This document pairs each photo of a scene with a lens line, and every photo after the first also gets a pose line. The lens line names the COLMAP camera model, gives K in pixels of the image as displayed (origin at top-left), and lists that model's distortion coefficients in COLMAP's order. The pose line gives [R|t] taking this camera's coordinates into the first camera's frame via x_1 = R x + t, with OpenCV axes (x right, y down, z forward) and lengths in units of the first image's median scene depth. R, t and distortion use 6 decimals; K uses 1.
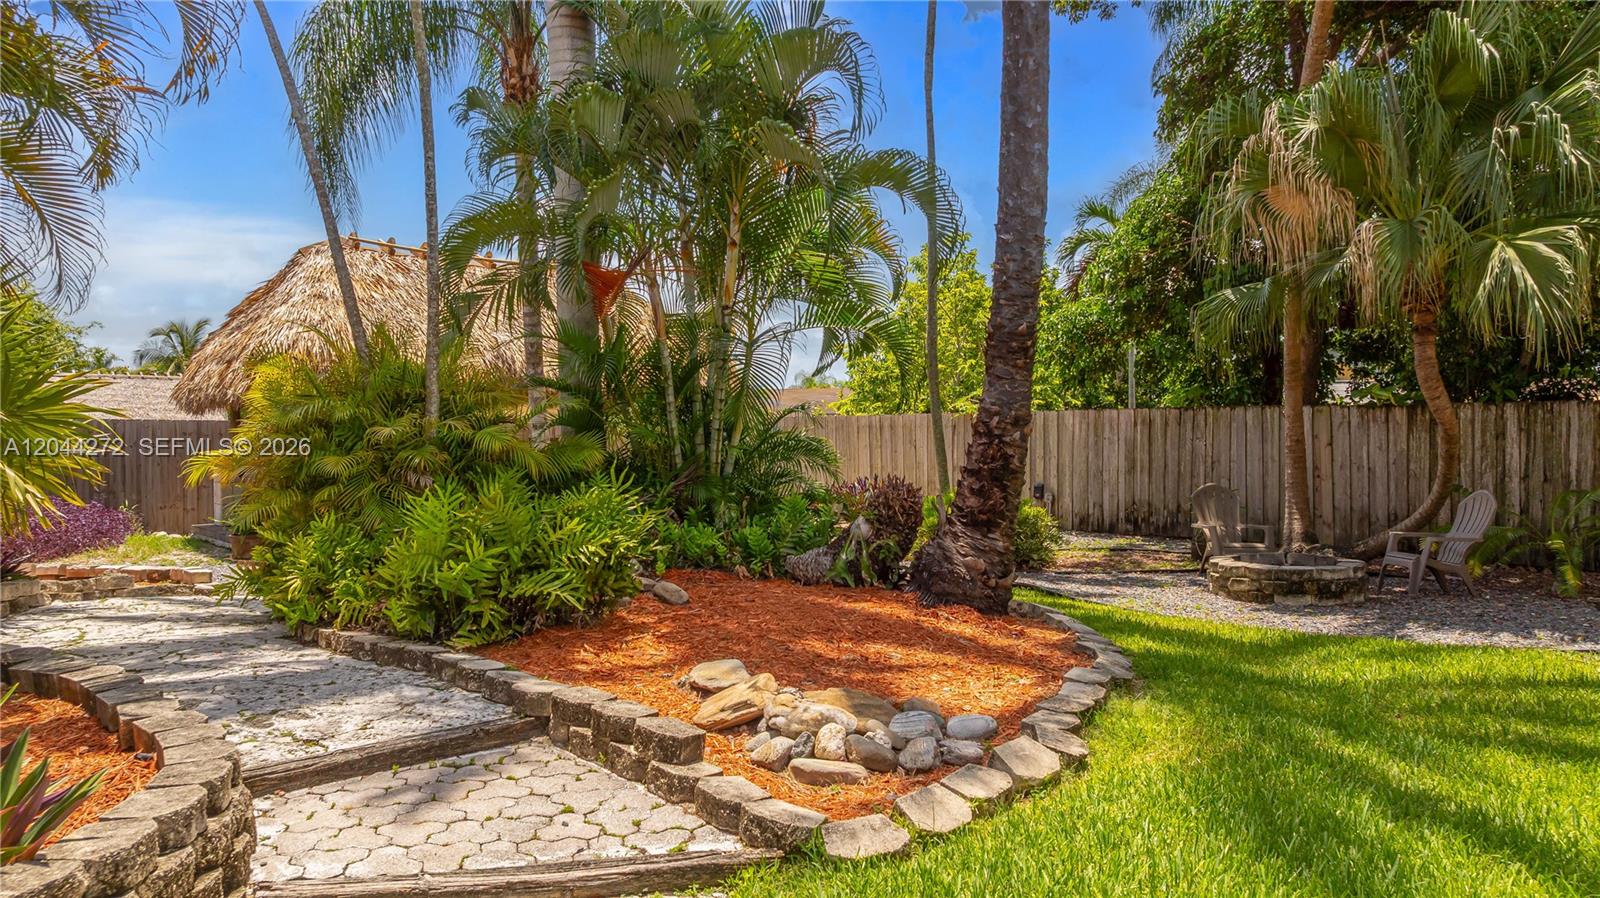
lens RADIAL K [[1124.2, 0, 800.0], [0, 1124.2, 449.0], [0, 0, 1]] dist [-0.038393, 0.035306]
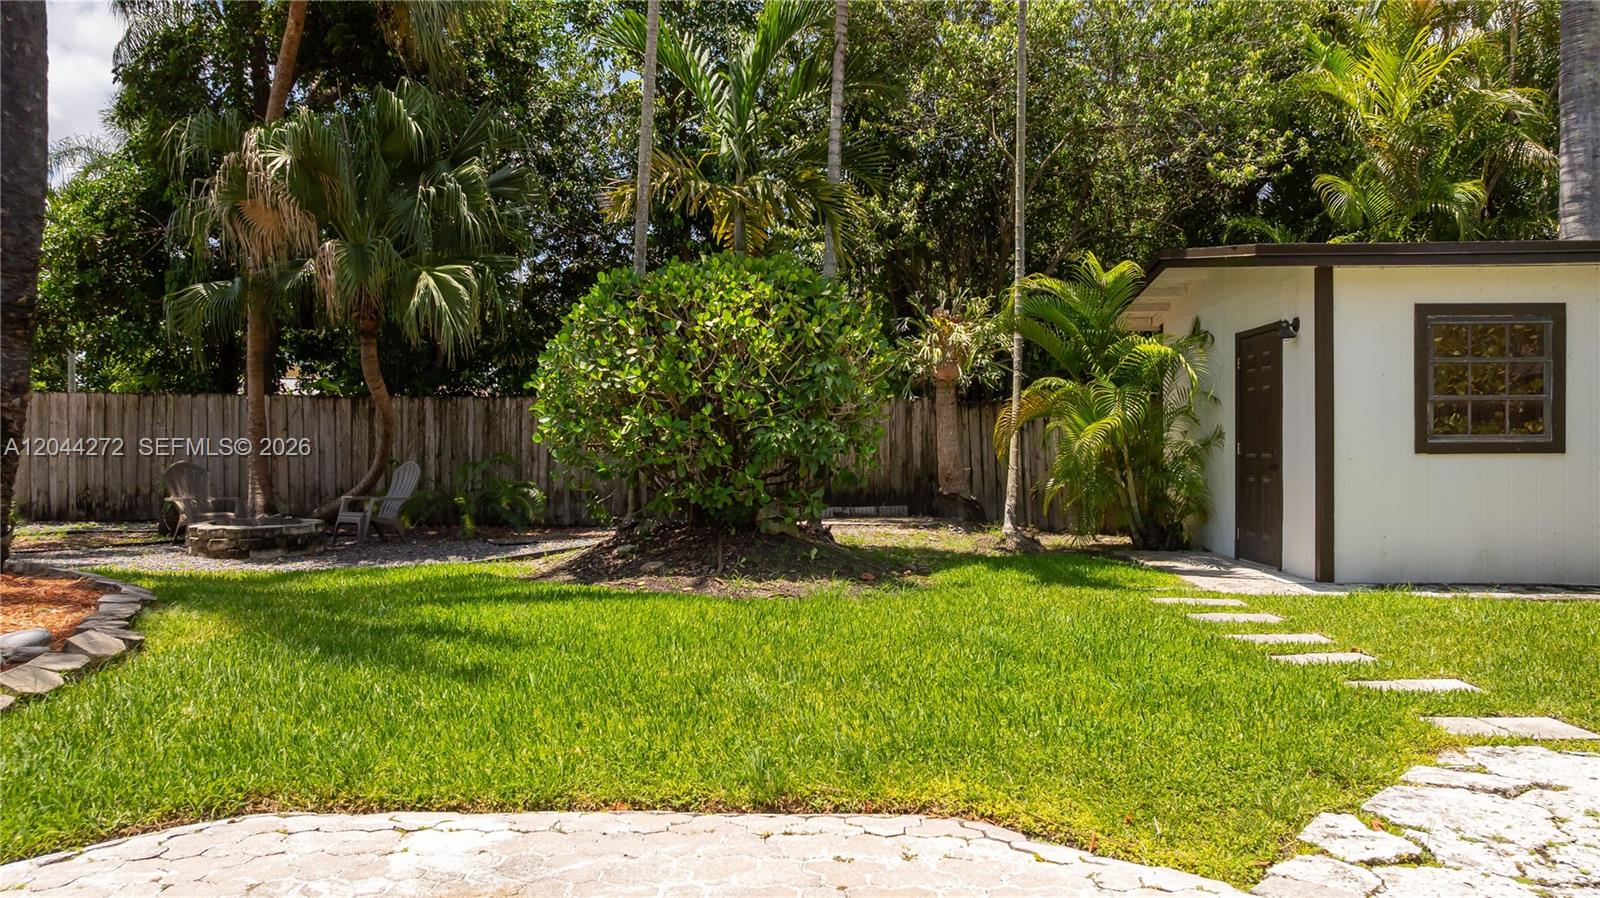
lens RADIAL K [[1124.2, 0, 800.0], [0, 1124.2, 449.0], [0, 0, 1]] dist [-0.038393, 0.035306]
pose [[0.627257, -0.000624, 0.778812, -0.101099], [0.002049, 0.999998, -0.000849, 0.022243], [-0.778810, 0.002129, 0.627257, -0.146437]]
